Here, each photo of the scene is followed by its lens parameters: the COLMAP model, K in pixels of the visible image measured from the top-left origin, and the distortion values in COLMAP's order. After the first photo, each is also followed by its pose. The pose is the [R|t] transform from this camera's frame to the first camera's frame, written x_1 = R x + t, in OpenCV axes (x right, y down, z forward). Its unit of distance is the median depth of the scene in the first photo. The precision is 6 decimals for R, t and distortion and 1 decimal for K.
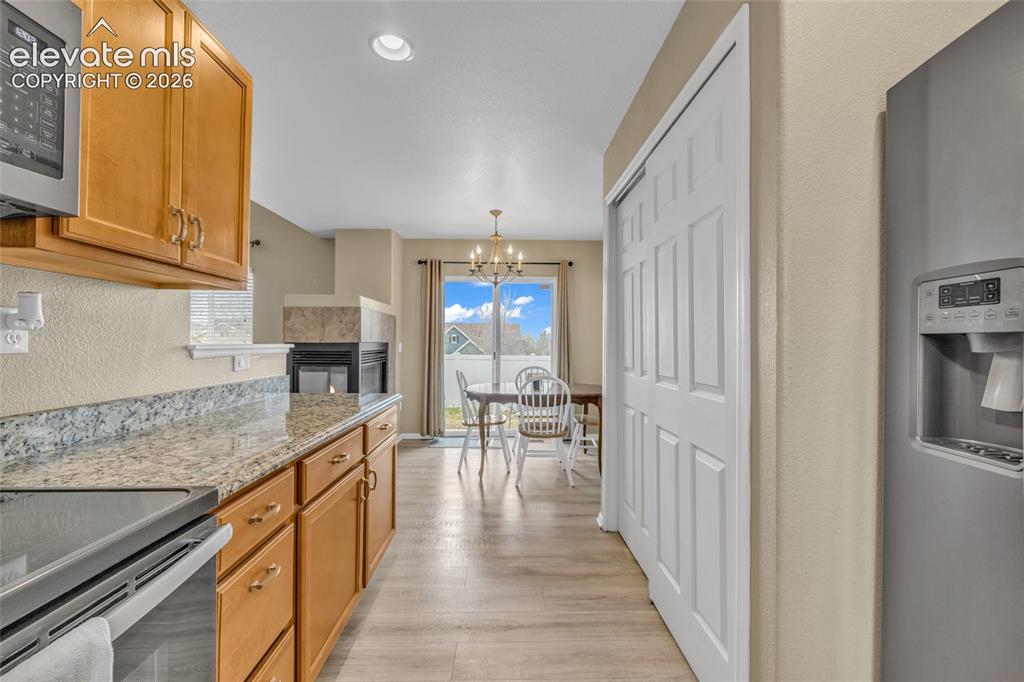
lens RADIAL K [[430.4, 0, 512.0], [0, 430.4, 337.4], [0, 0, 1]] dist [-0.000246, 0.000464]
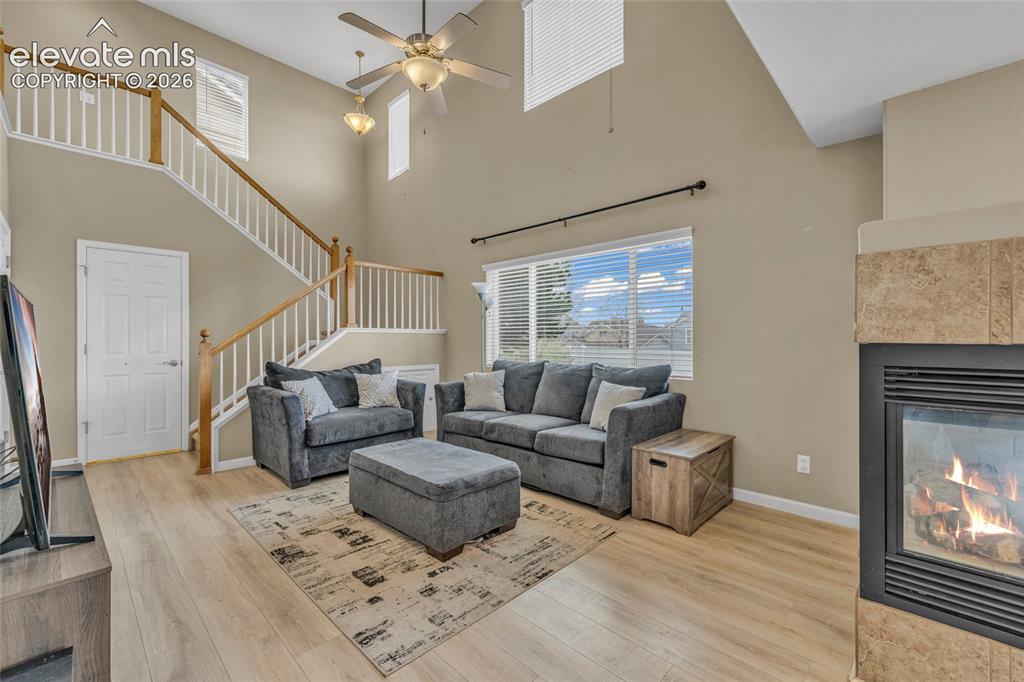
lens RADIAL K [[430.4, 0, 514.6], [0, 430.4, 338.9], [0, 0, 1]] dist [-0.000246, 0.000464]
pose [[0.707362, -0.004329, -0.706838, -0.432630], [0.010441, 0.999936, 0.004324, 0.002493], [0.706774, -0.010439, 0.707362, 0.449331]]
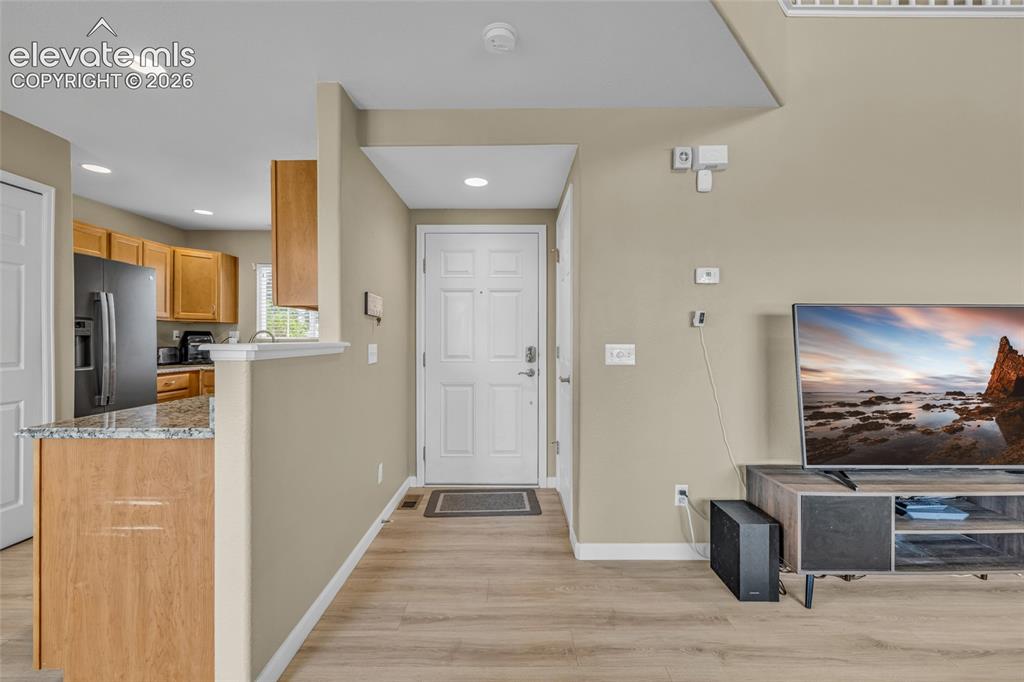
lens RADIAL K [[430.4, 0, 509.4], [0, 430.4, 343.0], [0, 0, 1]] dist [-0.000246, 0.000464]
pose [[-0.999726, -0.008918, 0.021650, -0.554998], [-0.008949, 0.999959, -0.001344, 0.006169], [-0.021637, -0.001538, -0.999765, 0.934971]]
